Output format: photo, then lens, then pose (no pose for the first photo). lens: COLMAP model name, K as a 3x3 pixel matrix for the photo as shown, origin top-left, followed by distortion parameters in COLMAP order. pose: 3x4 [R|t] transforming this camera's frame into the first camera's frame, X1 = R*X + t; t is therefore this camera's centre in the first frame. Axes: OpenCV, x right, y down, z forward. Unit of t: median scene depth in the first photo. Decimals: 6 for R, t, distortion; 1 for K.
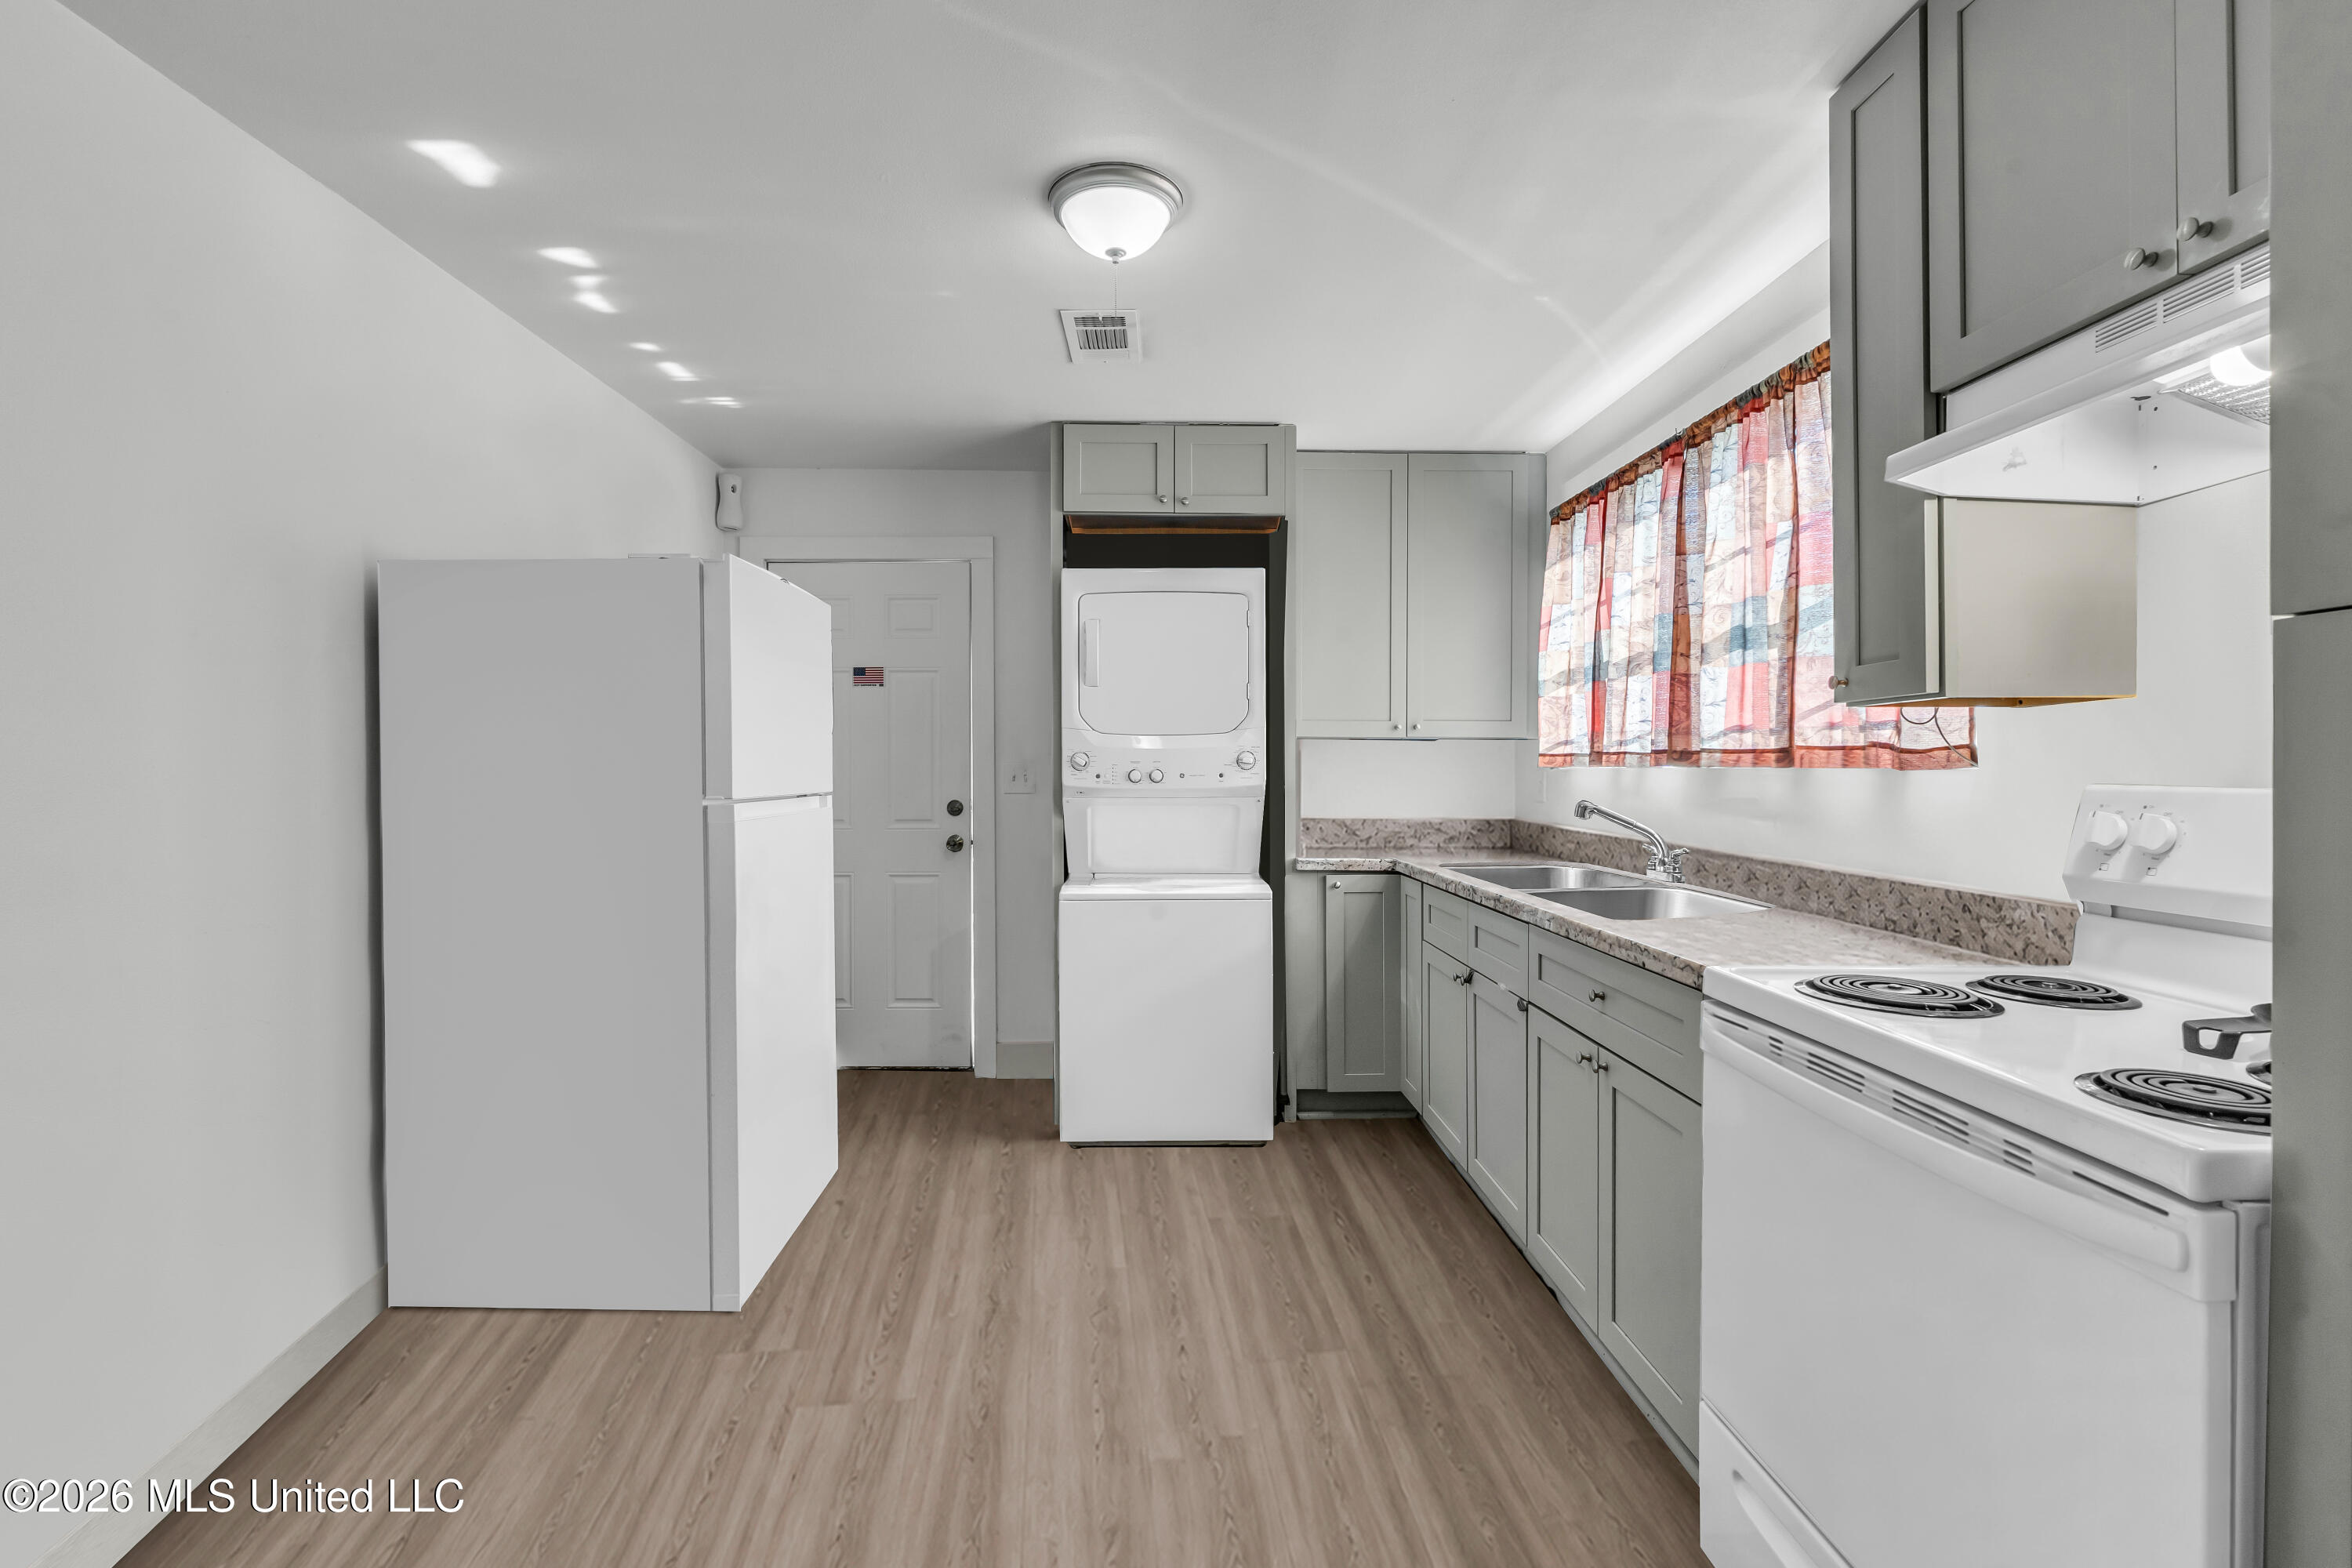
lens RADIAL K [[1088.3, 0, 1169.5], [0, 1088.3, 775.5], [0, 0, 1]] dist [-0.001662, -0.000198]
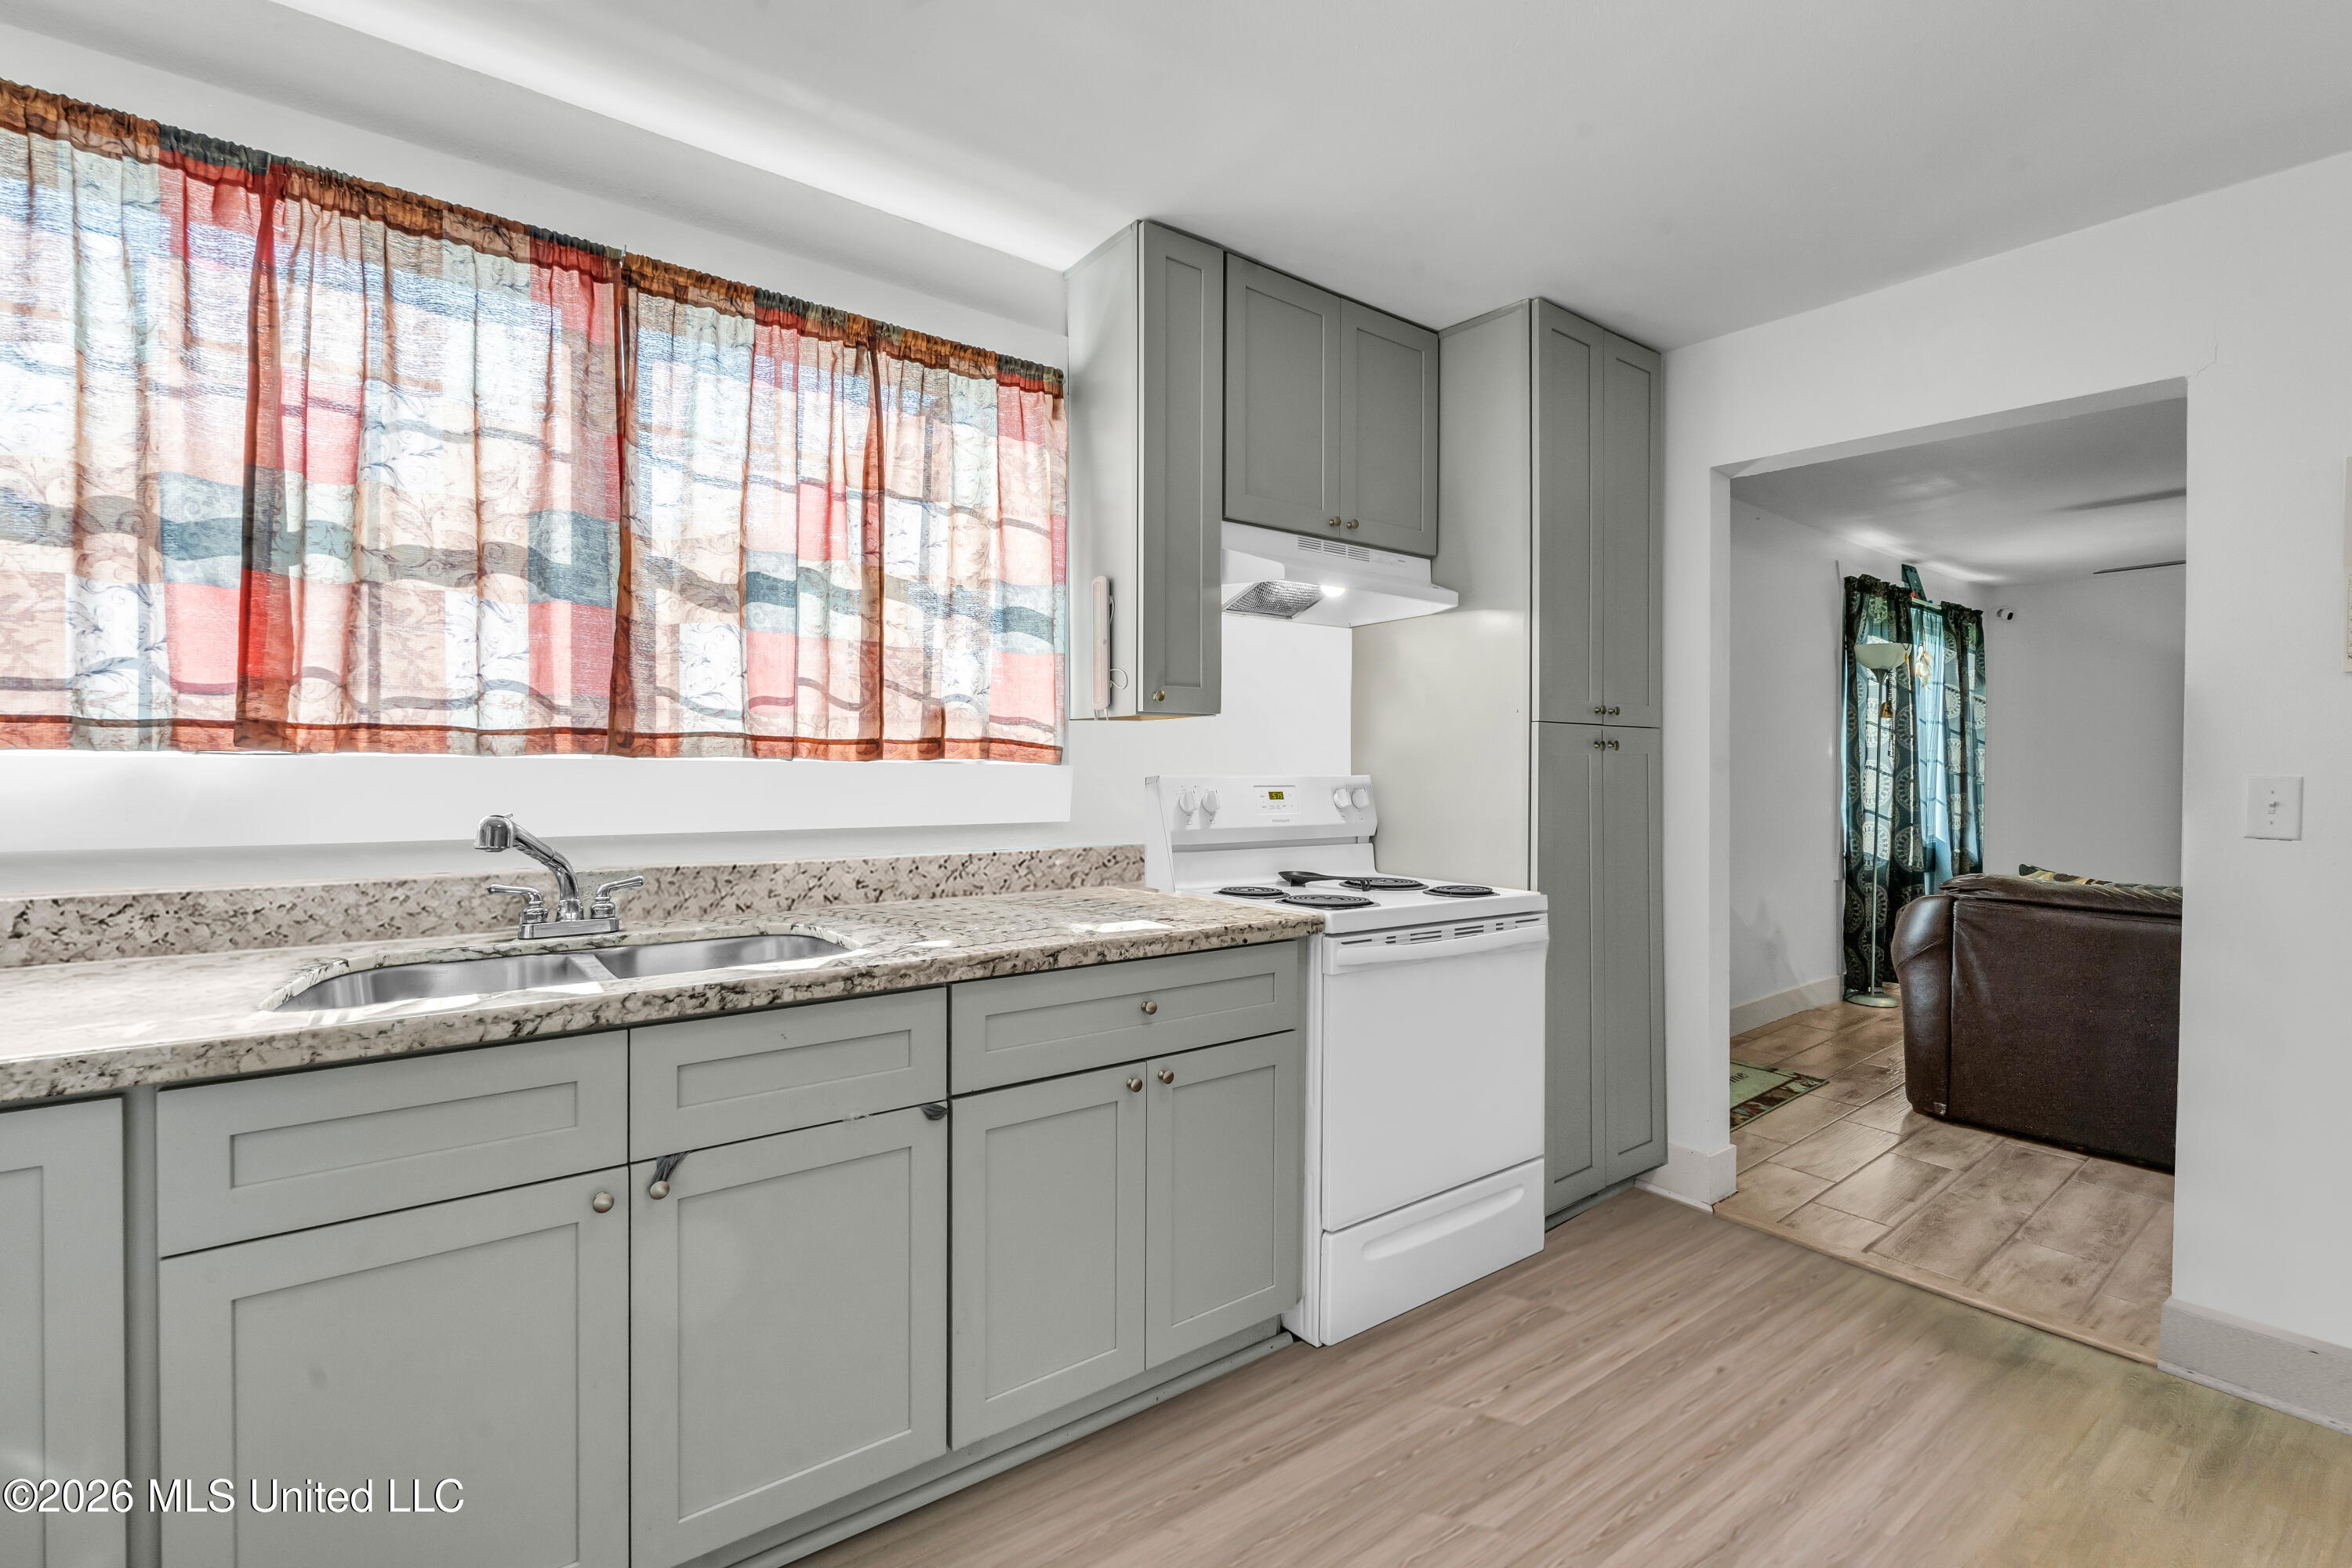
lens RADIAL K [[1088.3, 0, 1169.5], [0, 1088.3, 775.5], [0, 0, 1]] dist [-0.001662, -0.000198]
pose [[-0.576561, -0.006589, 0.817028, -0.278507], [0.000155, 0.999967, 0.008173, -0.000549], [-0.817054, 0.004839, -0.576541, 1.150266]]
